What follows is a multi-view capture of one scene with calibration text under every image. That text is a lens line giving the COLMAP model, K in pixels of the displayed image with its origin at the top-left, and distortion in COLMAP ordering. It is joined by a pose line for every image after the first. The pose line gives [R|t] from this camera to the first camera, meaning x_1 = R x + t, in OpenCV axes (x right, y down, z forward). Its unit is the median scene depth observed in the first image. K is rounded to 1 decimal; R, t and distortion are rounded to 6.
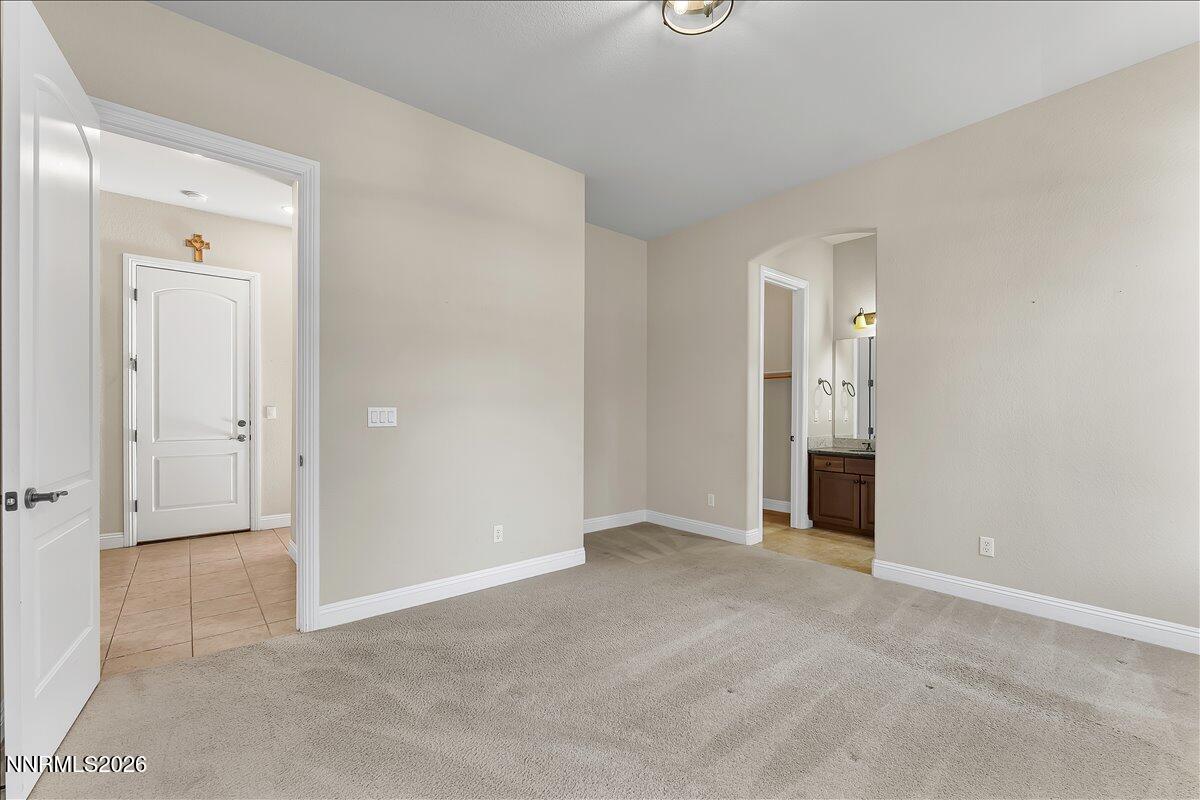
lens RADIAL K [[488.3, 0, 595.4], [0, 488.3, 408.3], [0, 0, 1]] dist [-0.006081, -0.000255]
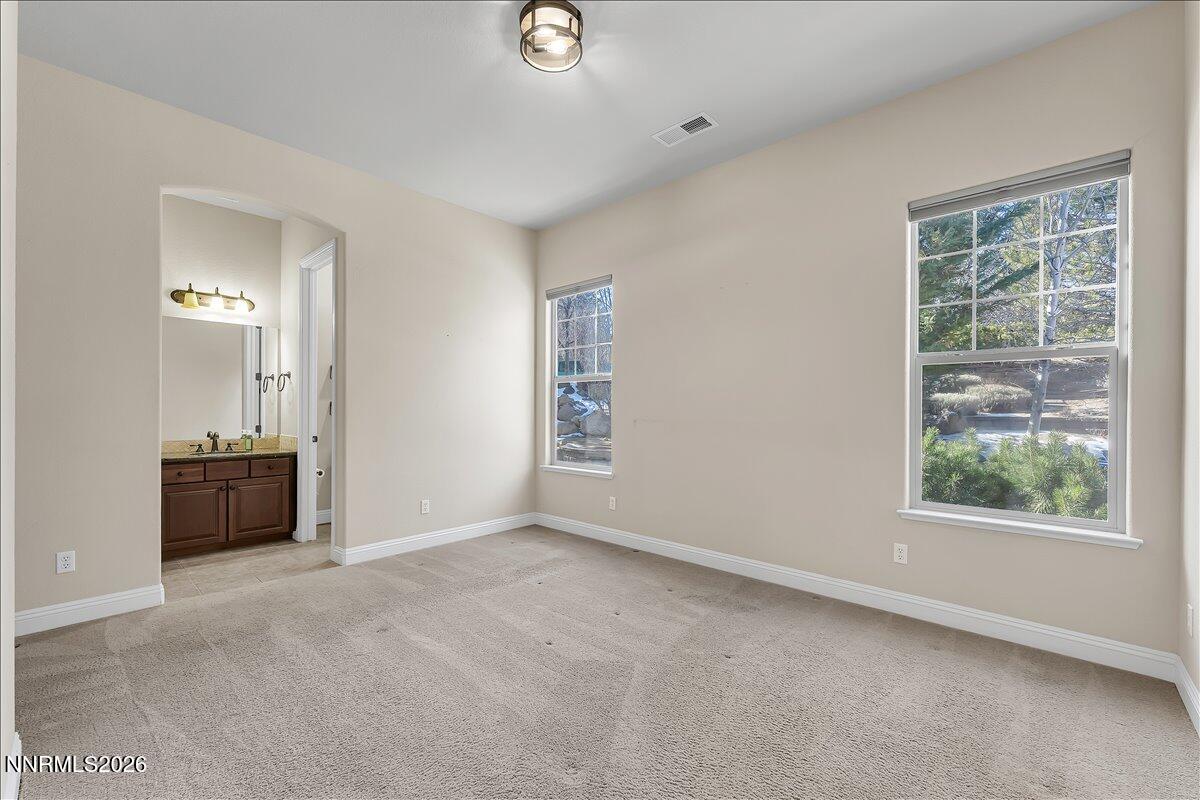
lens RADIAL K [[488.3, 0, 595.4], [0, 488.3, 408.3], [0, 0, 1]] dist [-0.006081, -0.000255]
pose [[-0.118055, -0.003888, 0.992999, -0.403562], [-0.009126, 0.999954, 0.002830, -0.000704], [-0.992965, -0.008728, -0.118085, 0.451267]]
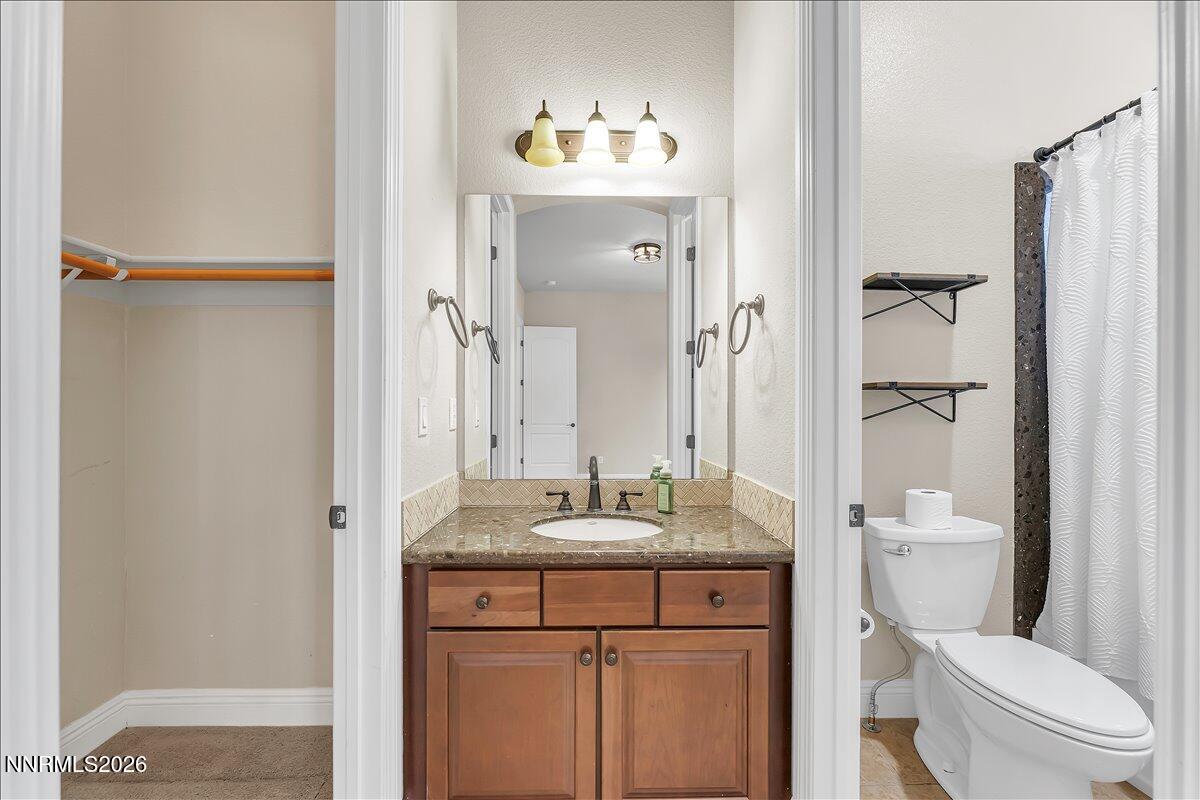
lens RADIAL K [[488.3, 0, 595.4], [0, 488.3, 408.3], [0, 0, 1]] dist [-0.006081, -0.000255]
pose [[0.636599, -0.007746, 0.771156, 0.332532], [-0.001854, 0.999931, 0.011574, 0.008105], [-0.771193, -0.008798, 0.636541, 0.832156]]
